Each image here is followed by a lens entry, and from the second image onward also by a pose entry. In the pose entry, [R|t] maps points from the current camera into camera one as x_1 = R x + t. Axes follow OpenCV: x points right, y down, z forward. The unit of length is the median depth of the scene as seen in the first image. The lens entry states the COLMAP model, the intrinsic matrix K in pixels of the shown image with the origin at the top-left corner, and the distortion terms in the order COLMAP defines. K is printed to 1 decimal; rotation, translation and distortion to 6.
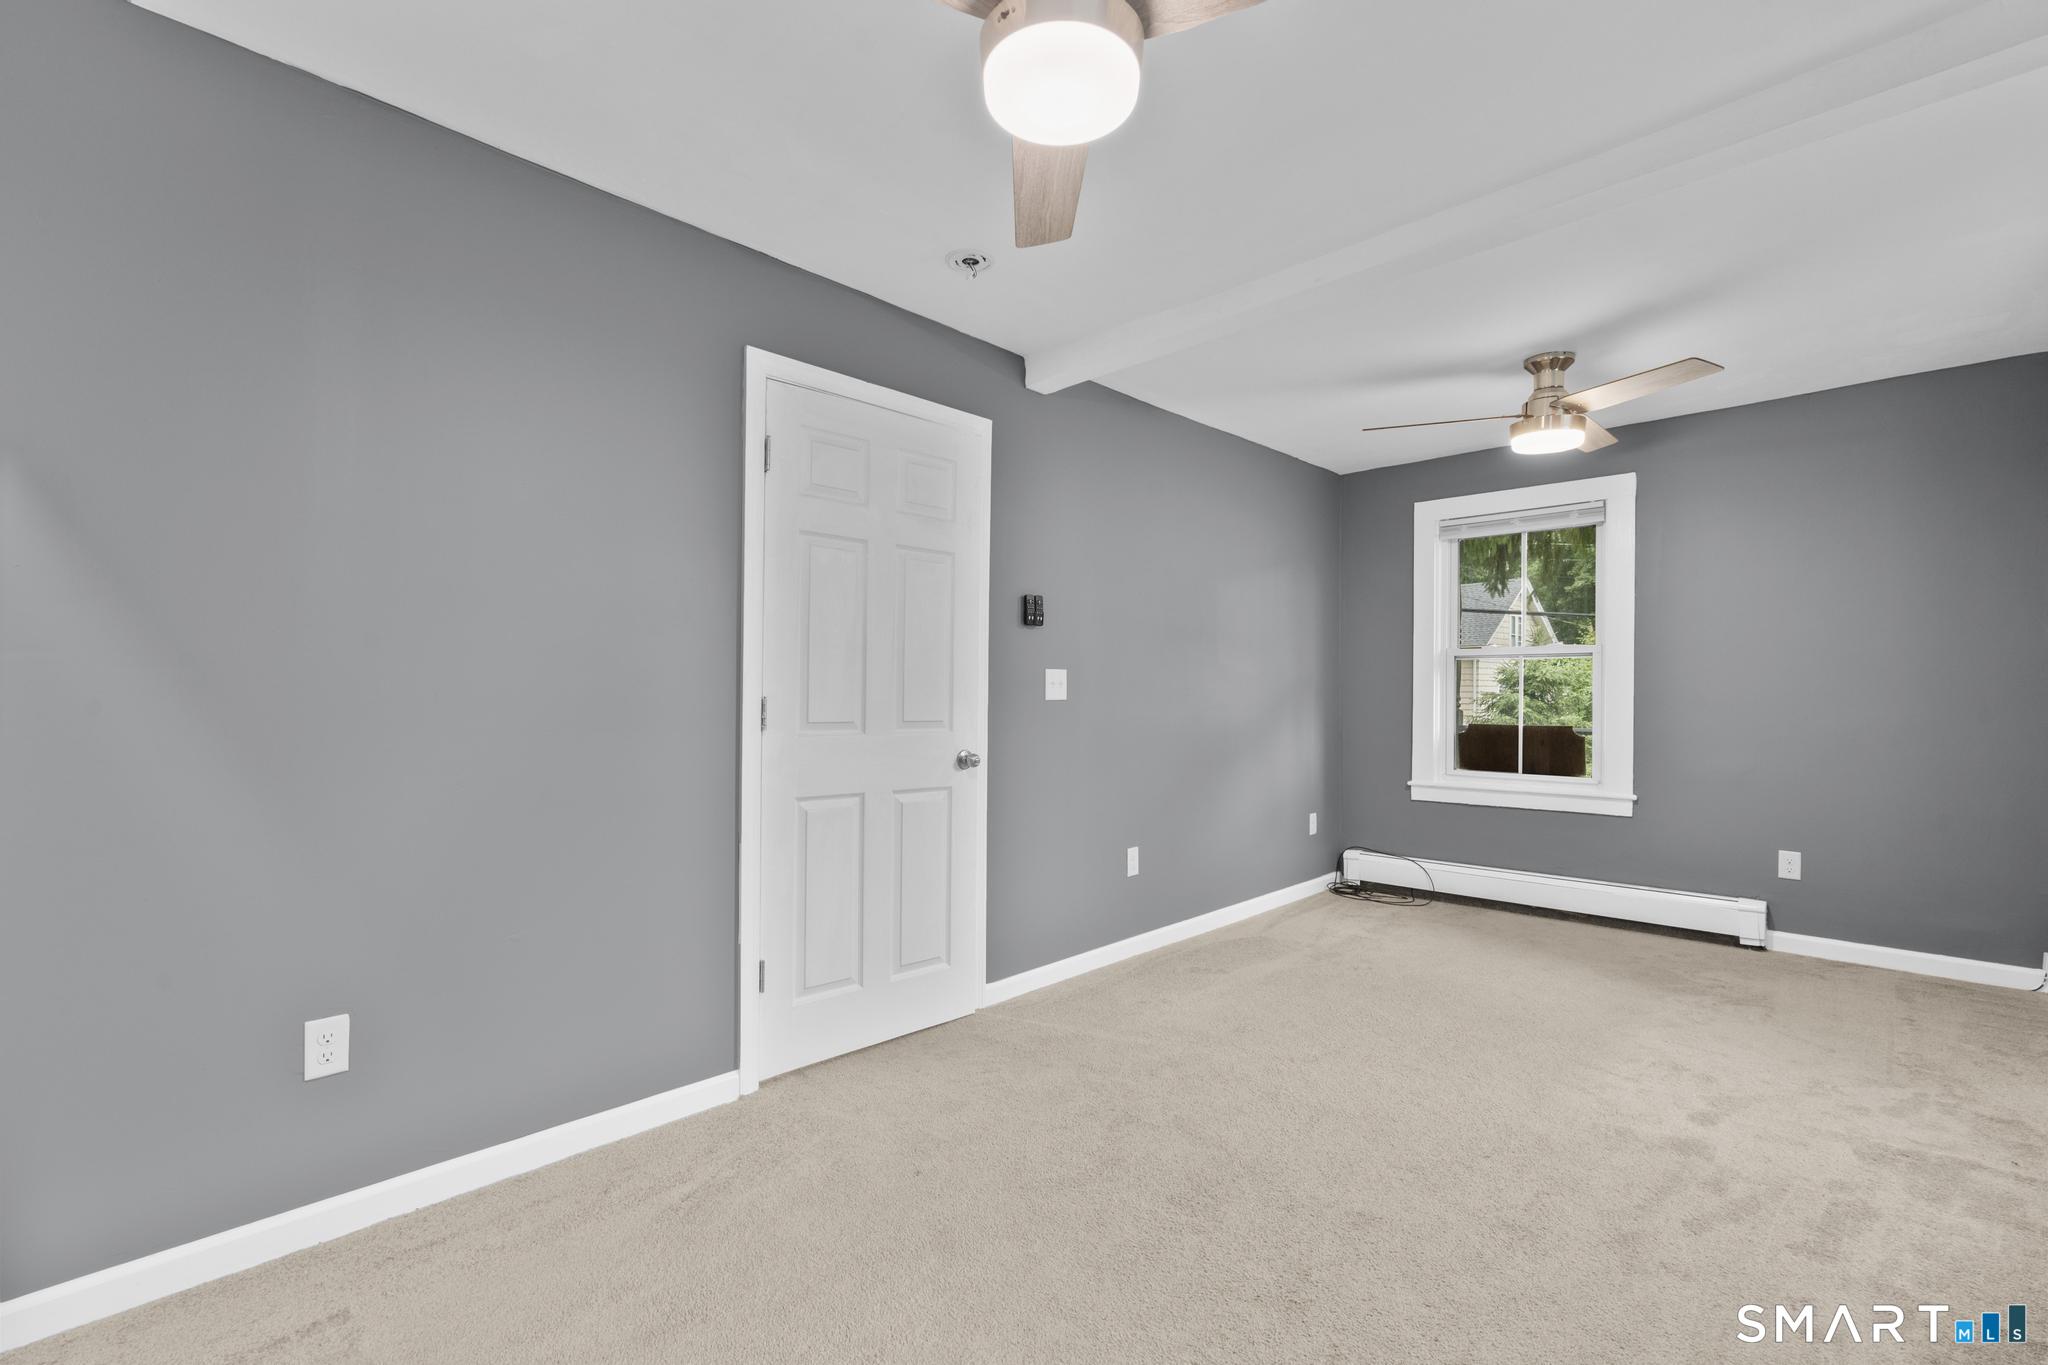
lens RADIAL K [[918.6, 0, 1024.4], [0, 918.6, 689.2], [0, 0, 1]] dist [-0.008851, 0.004777]
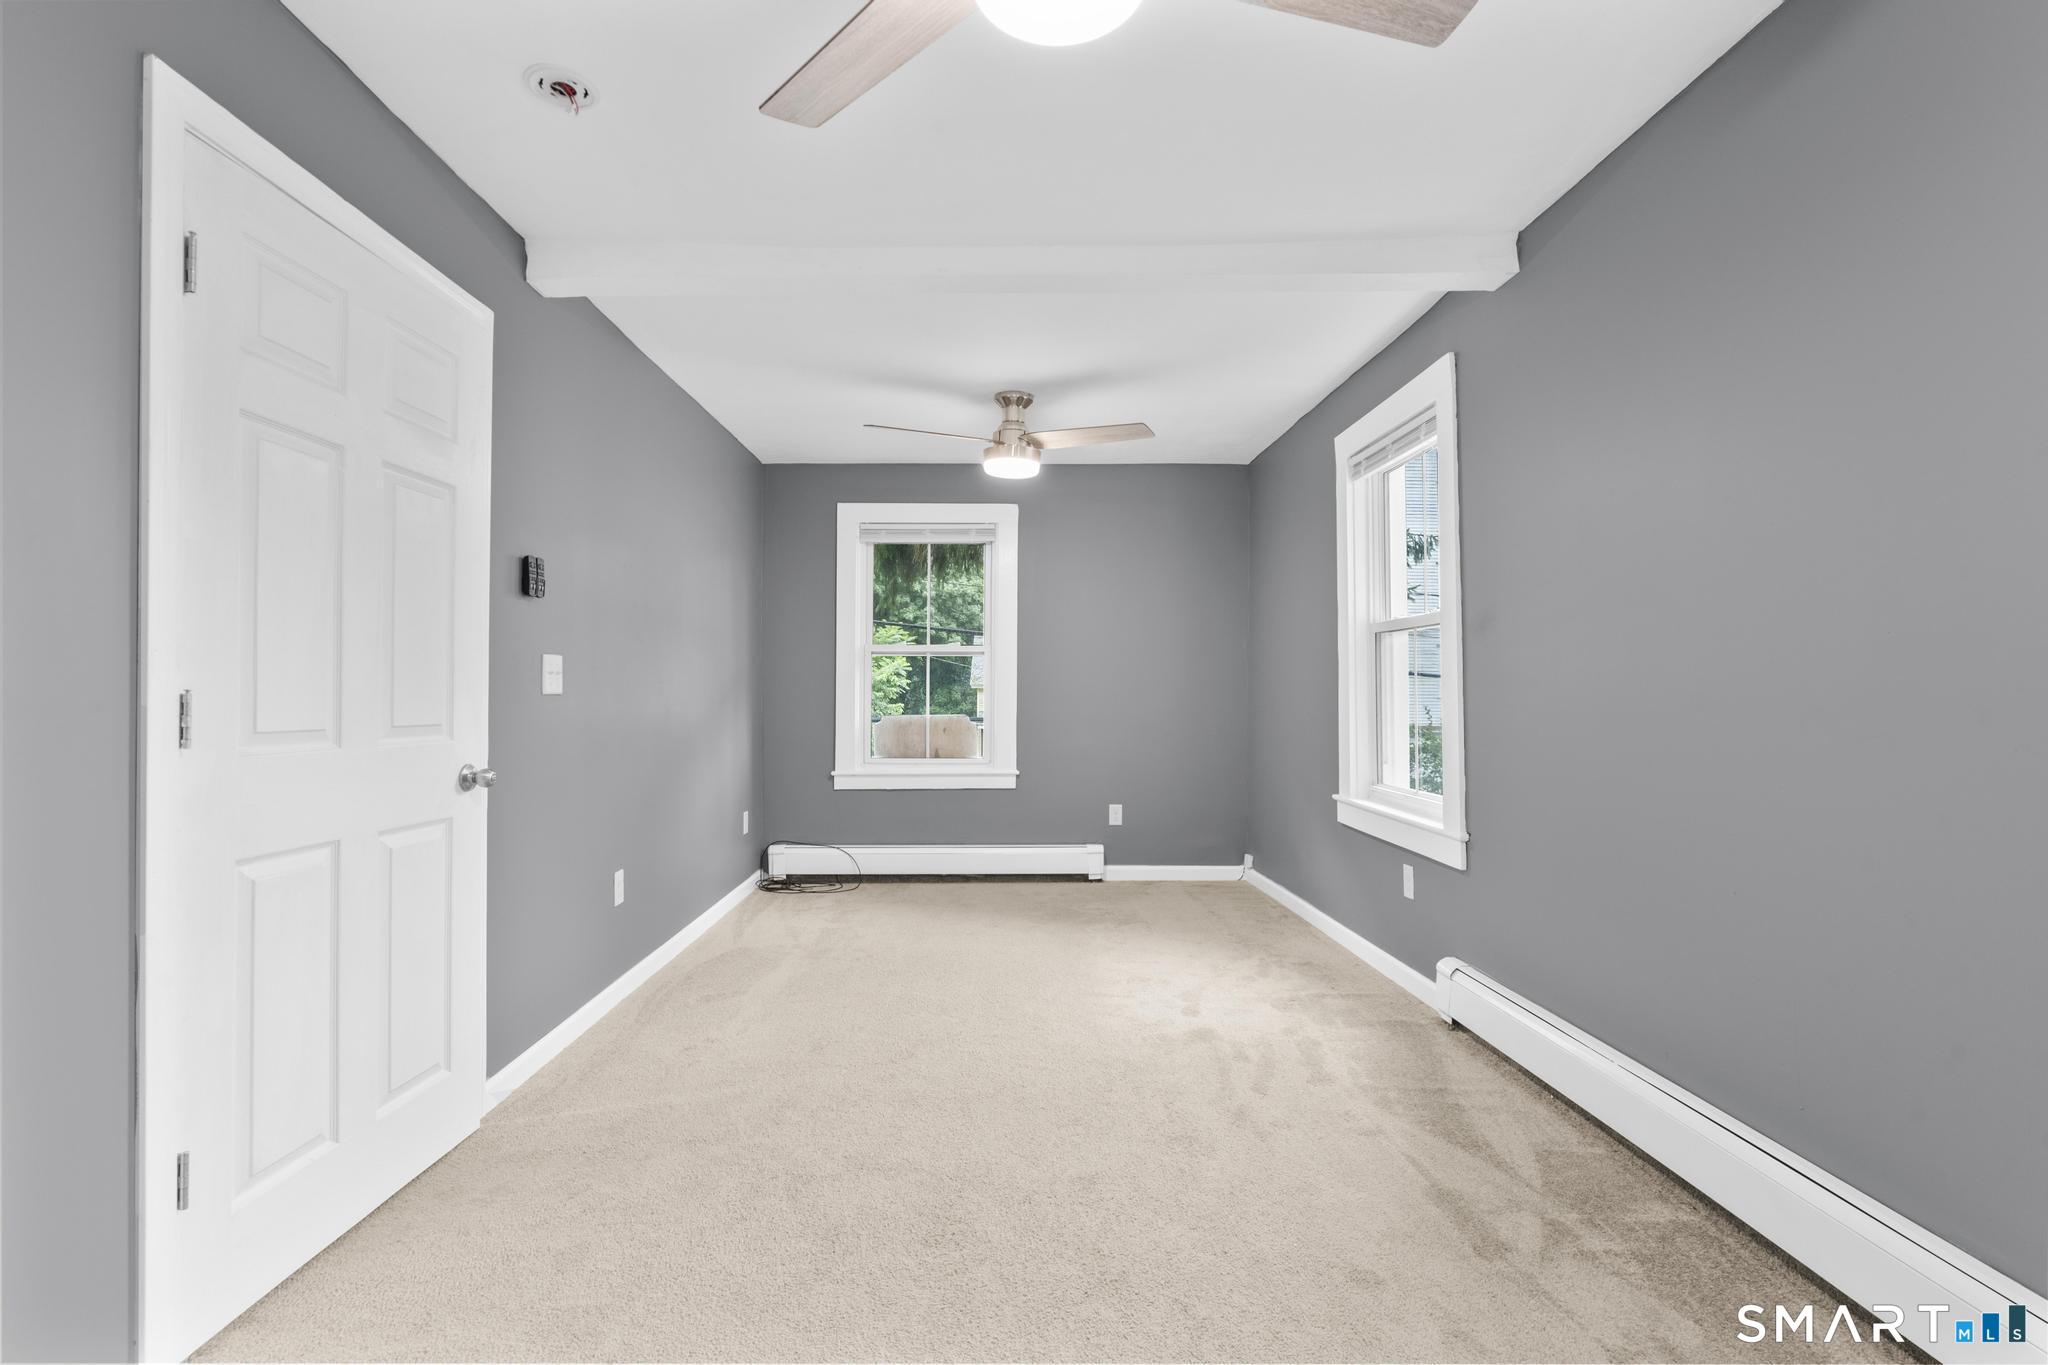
lens RADIAL K [[918.6, 0, 1024.4], [0, 918.6, 689.2], [0, 0, 1]] dist [-0.008851, 0.004777]
pose [[0.703065, -0.001819, 0.711123, -0.257163], [-0.001870, 0.999989, 0.004407, 0.003672], [-0.711123, -0.004428, 0.703053, 0.184442]]
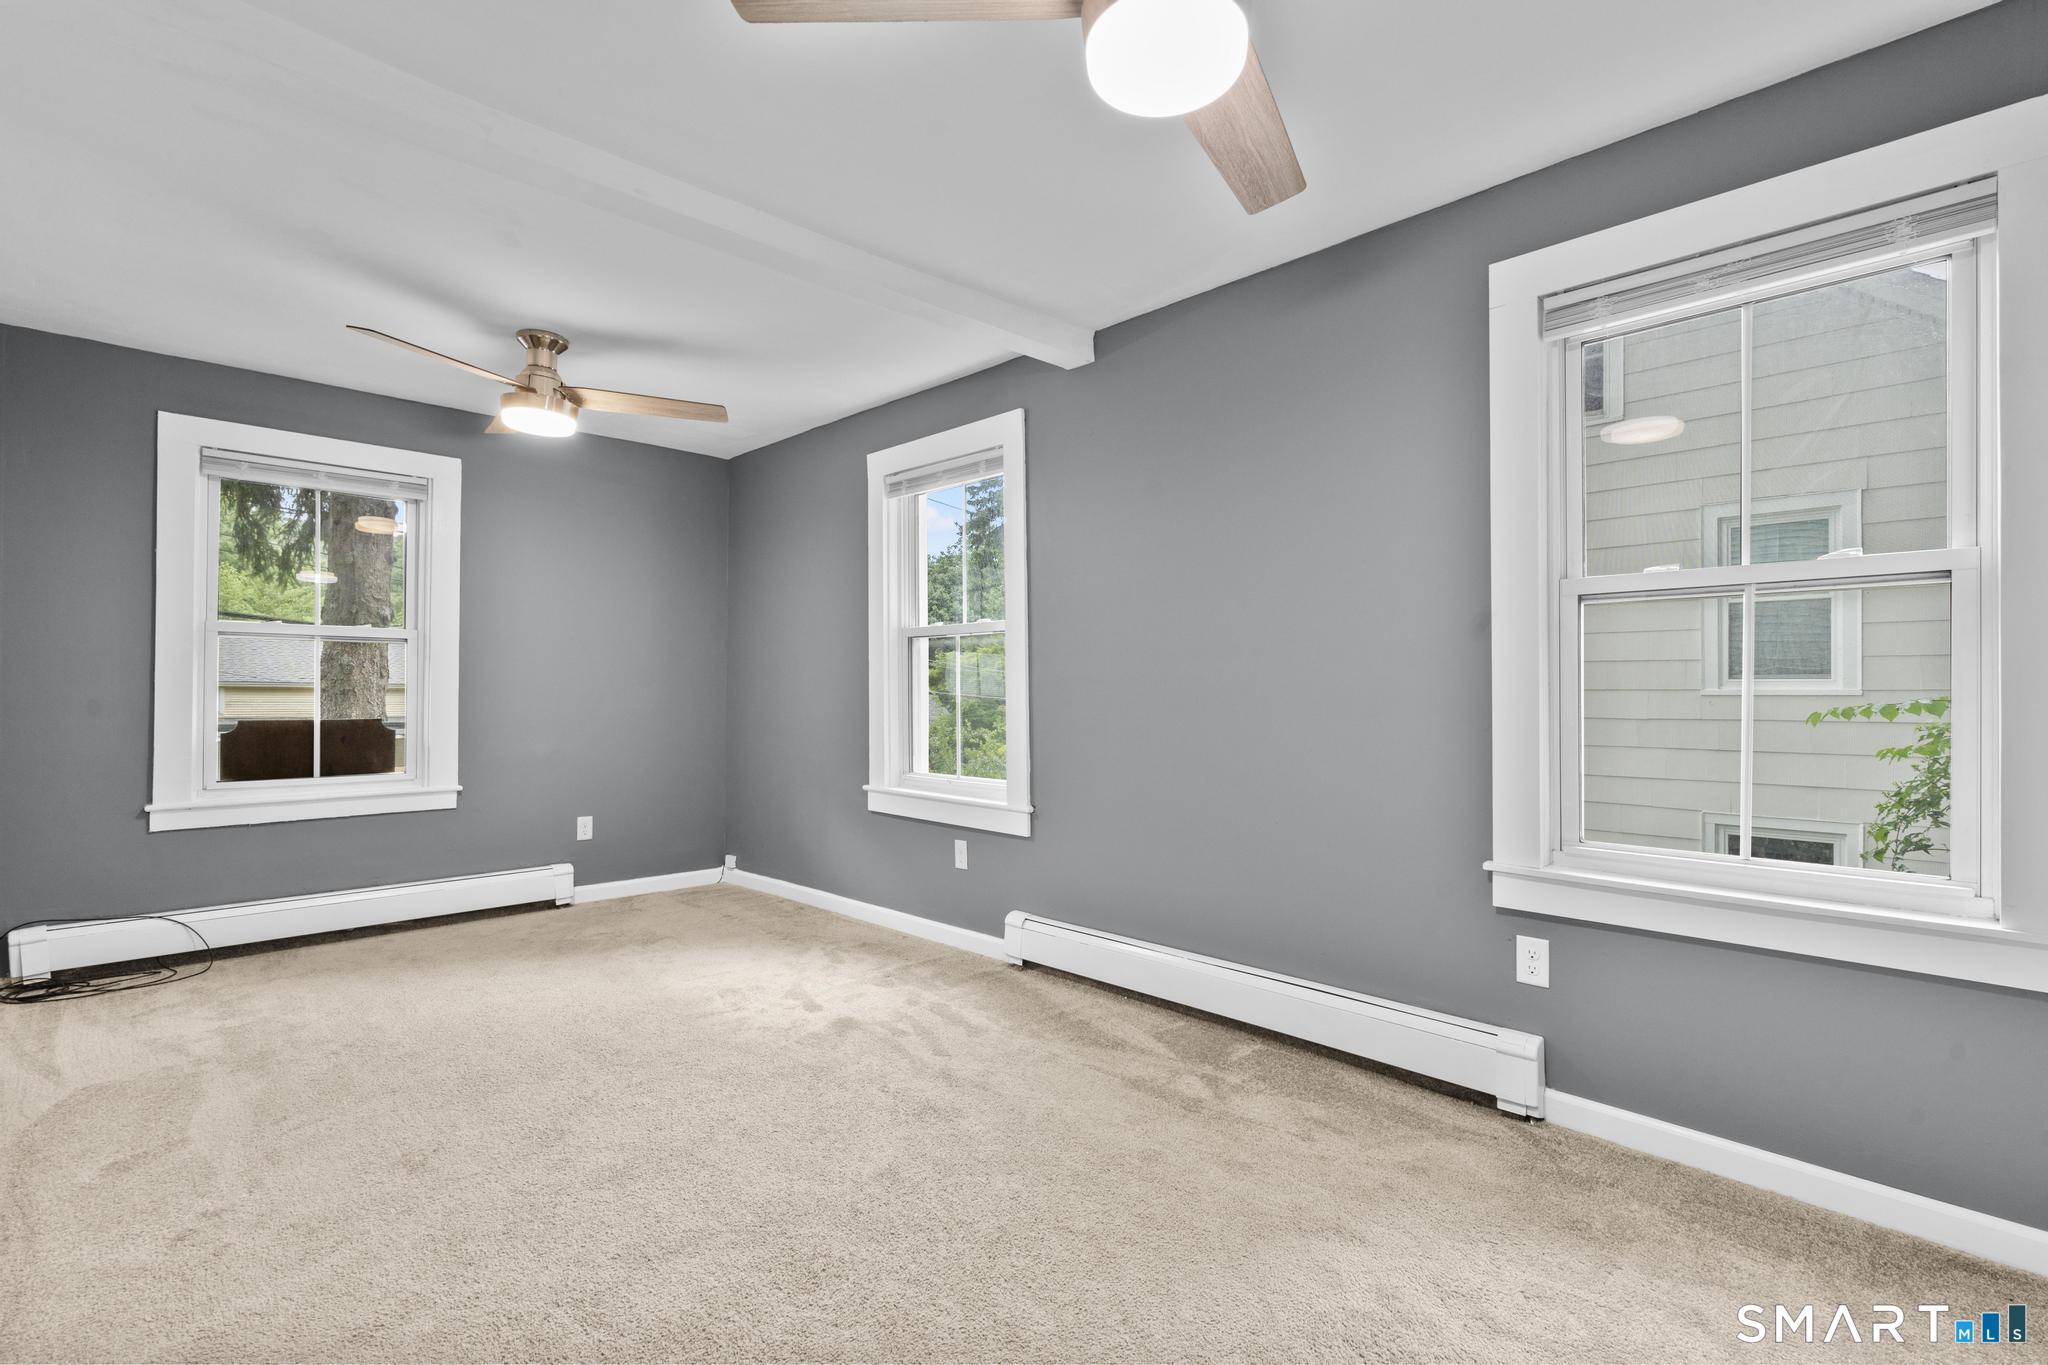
lens RADIAL K [[918.6, 0, 1024.4], [0, 918.6, 689.2], [0, 0, 1]] dist [-0.008851, 0.004777]
pose [[0.024965, -0.000080, 0.999688, -0.410162], [-0.008559, 0.999963, 0.000294, 0.008145], [-0.999652, -0.008564, 0.024963, 0.488558]]
